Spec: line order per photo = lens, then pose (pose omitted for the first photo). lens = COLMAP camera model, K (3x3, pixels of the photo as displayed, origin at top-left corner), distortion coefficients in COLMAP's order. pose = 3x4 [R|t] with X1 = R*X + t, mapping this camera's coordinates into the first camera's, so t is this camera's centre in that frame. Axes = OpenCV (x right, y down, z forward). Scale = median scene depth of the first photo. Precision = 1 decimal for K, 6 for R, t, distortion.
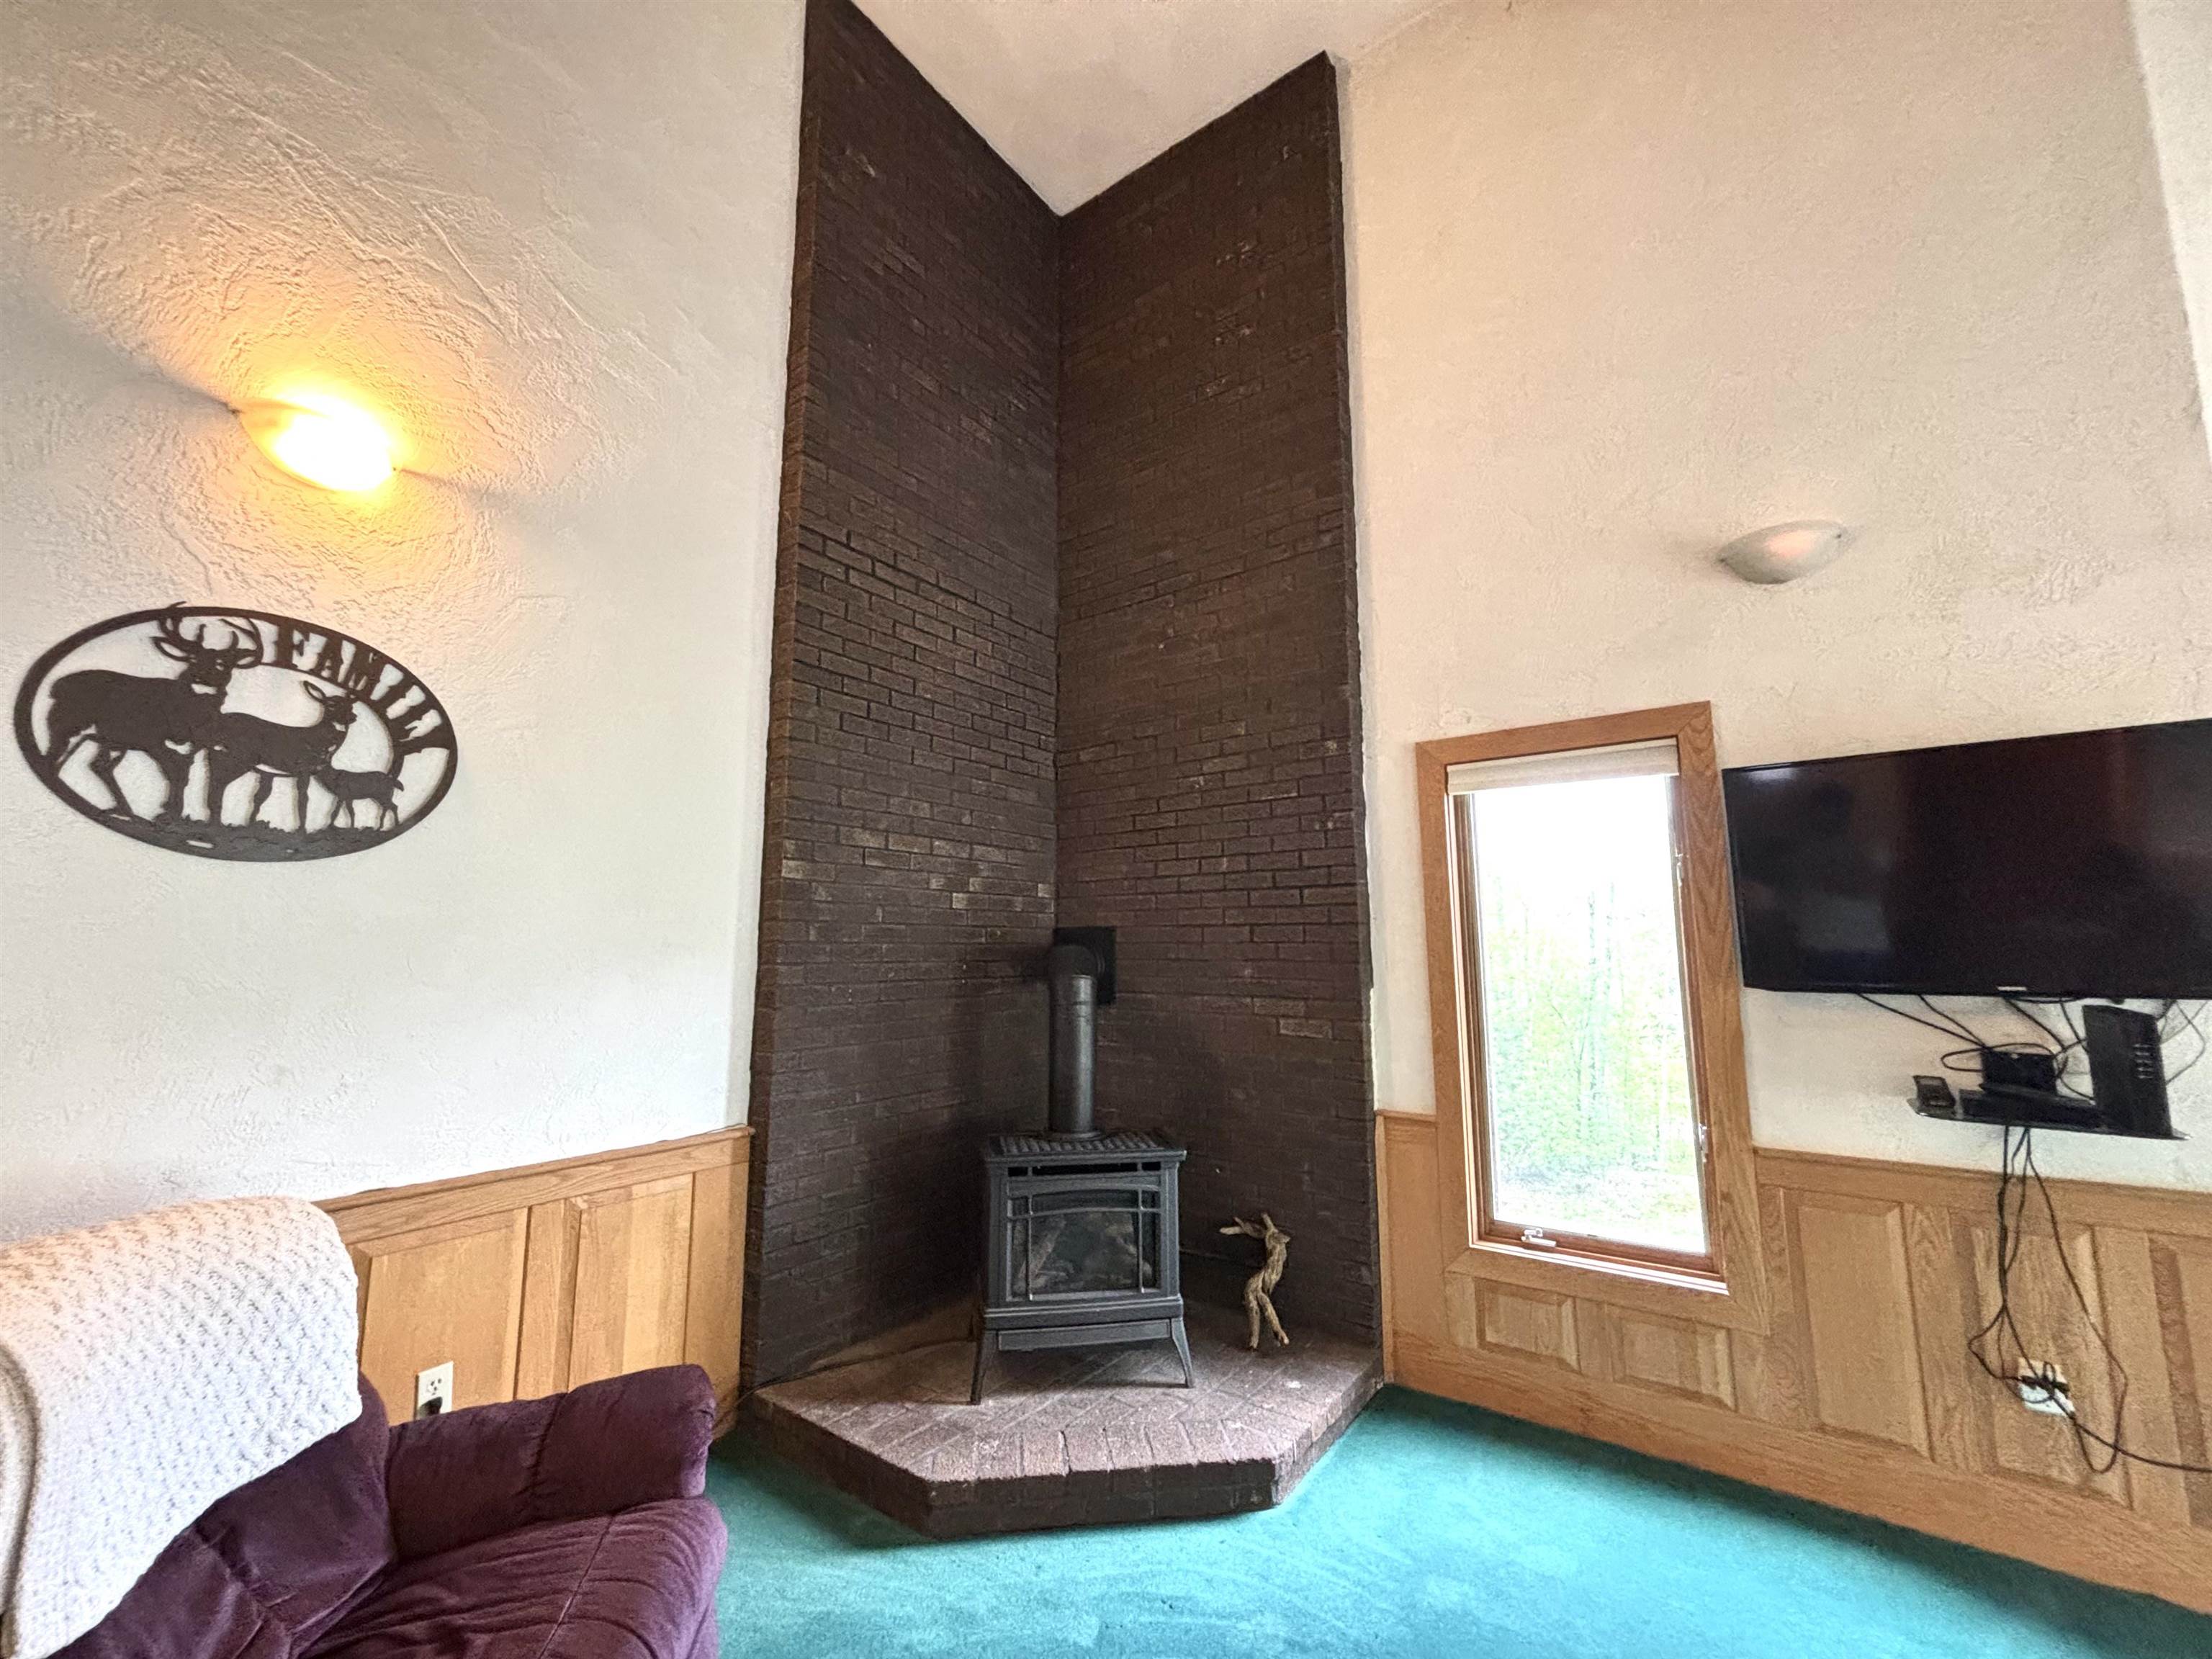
lens RADIAL K [[885.8, 0, 1109.5], [0, 885.8, 826.8], [0, 0, 1]] dist [-0.000473, 0.000021]
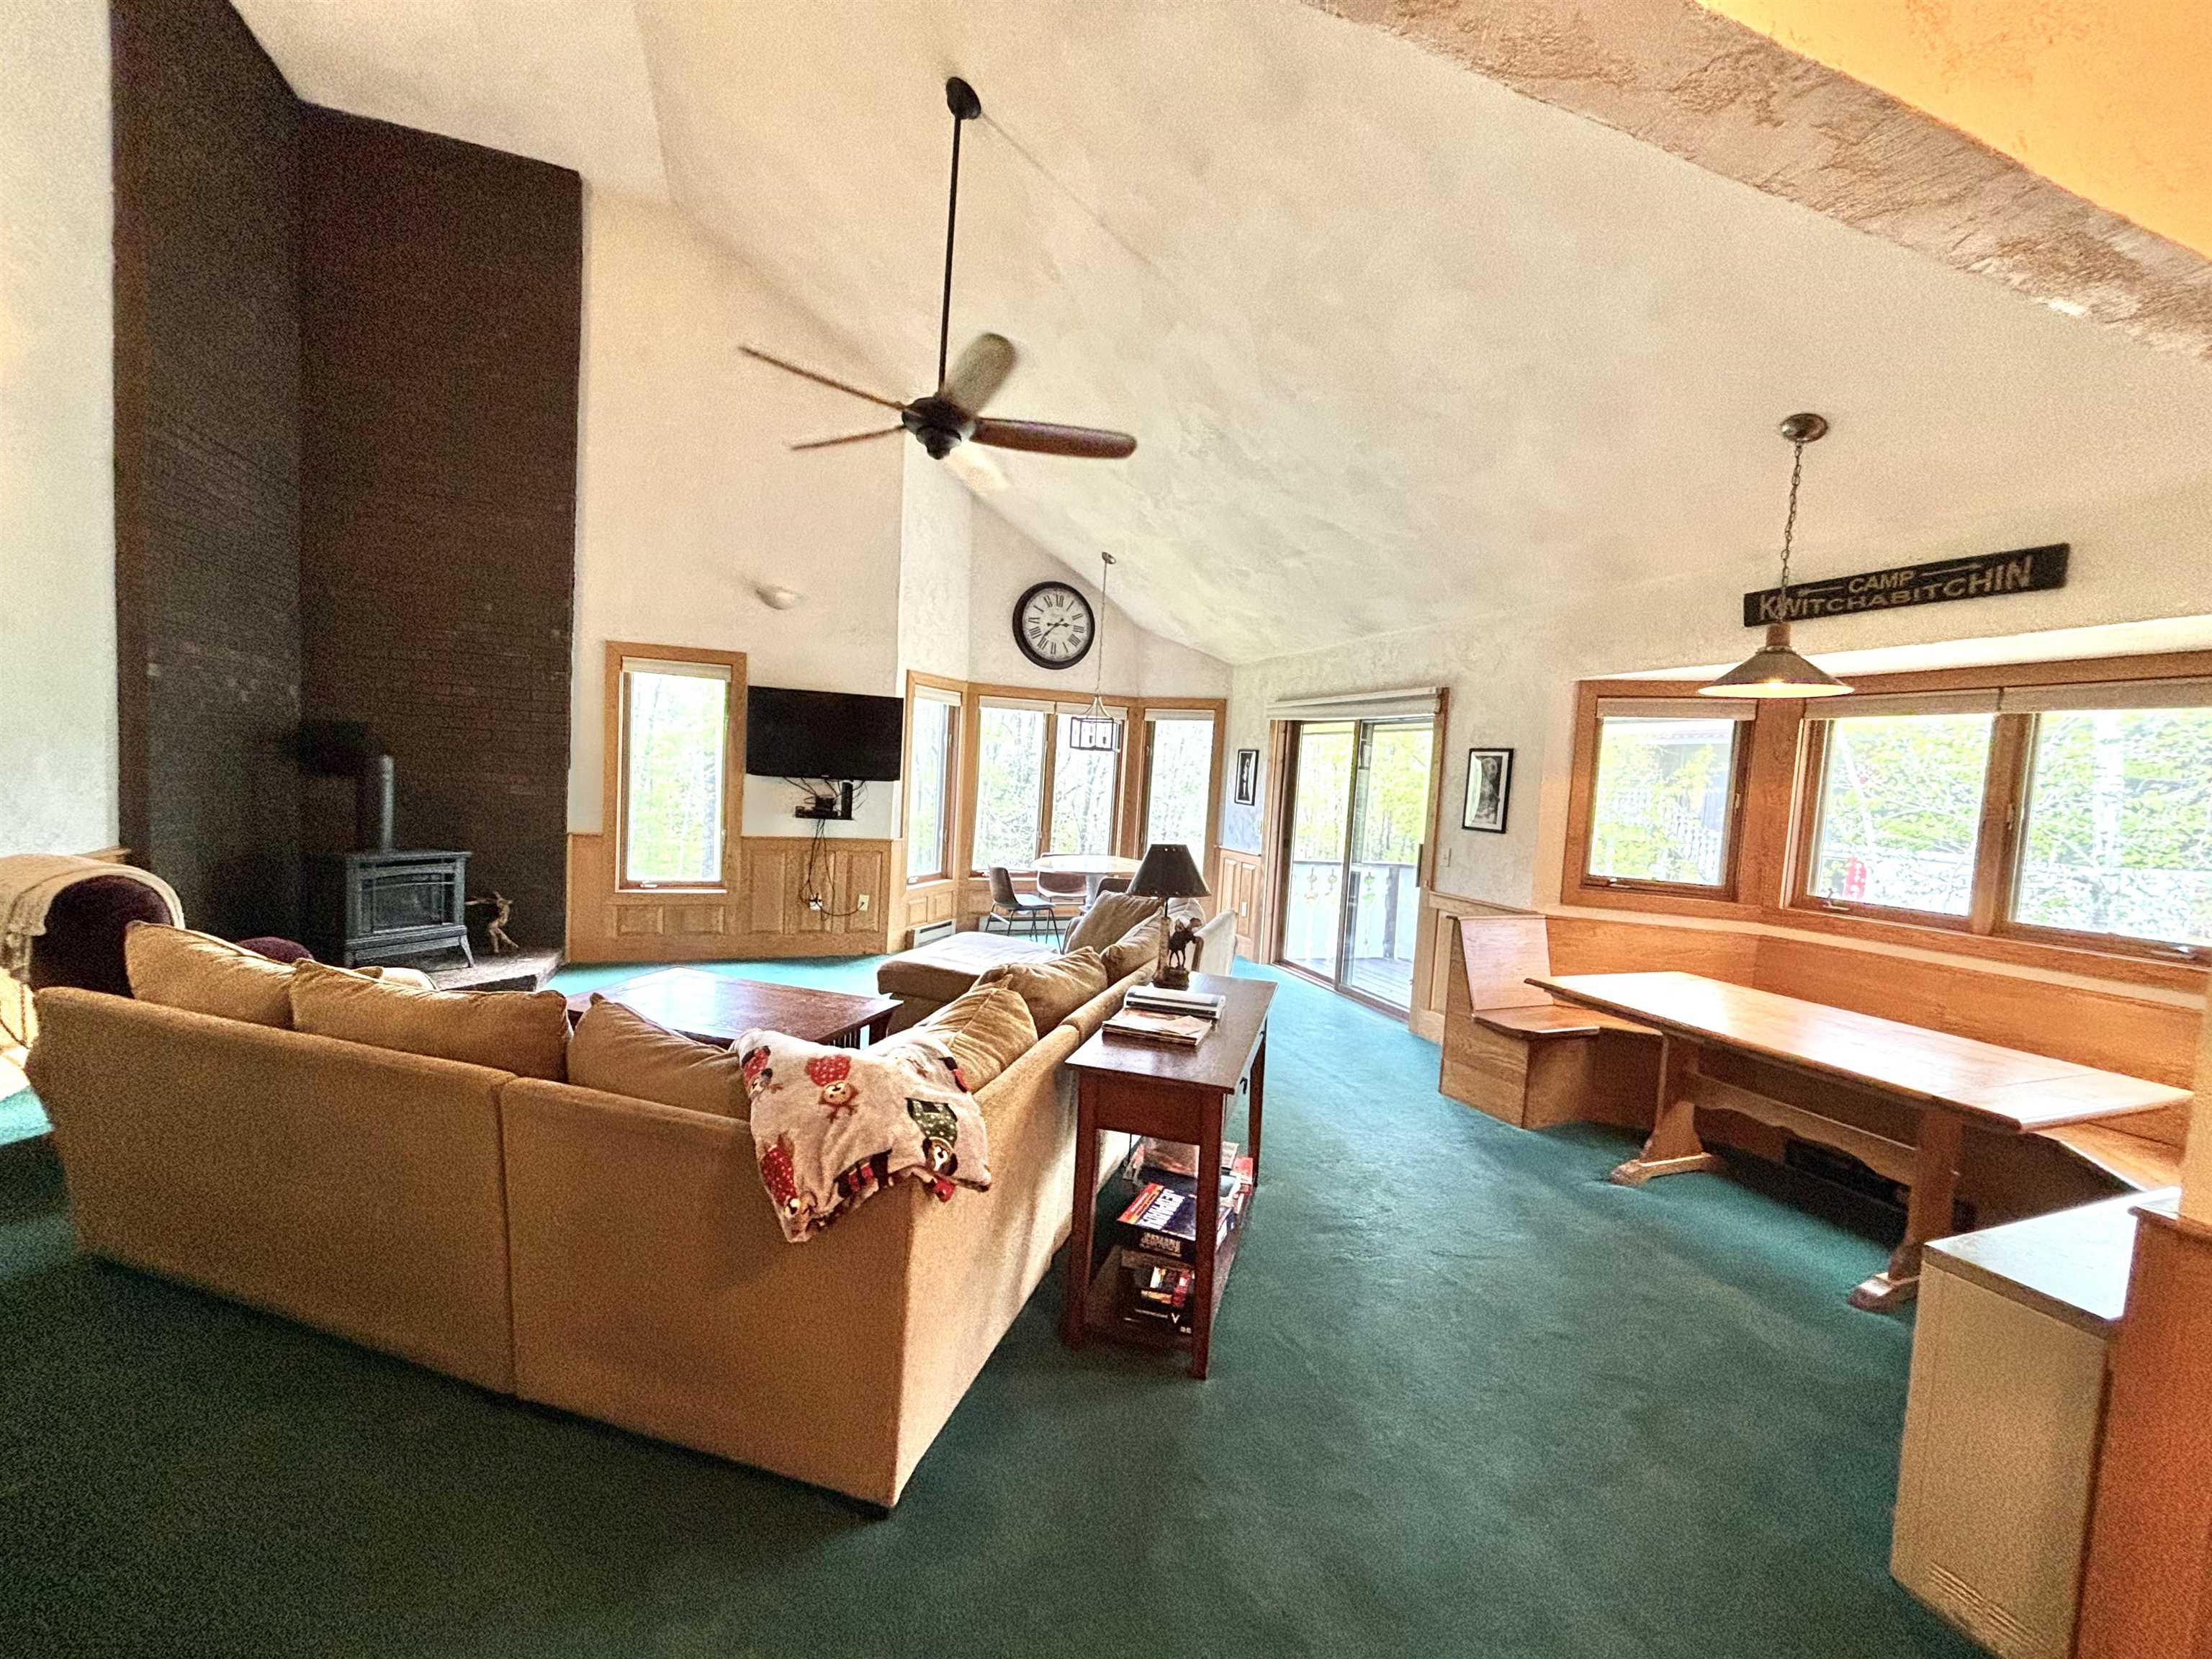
lens RADIAL K [[885.8, 0, 1109.5], [0, 885.8, 826.8], [0, 0, 1]] dist [-0.000473, 0.000021]
pose [[0.529172, -0.018955, 0.848303, -0.792454], [-0.171395, 0.976754, 0.128742, -0.155978], [-0.831024, -0.213522, 0.513623, -1.072423]]
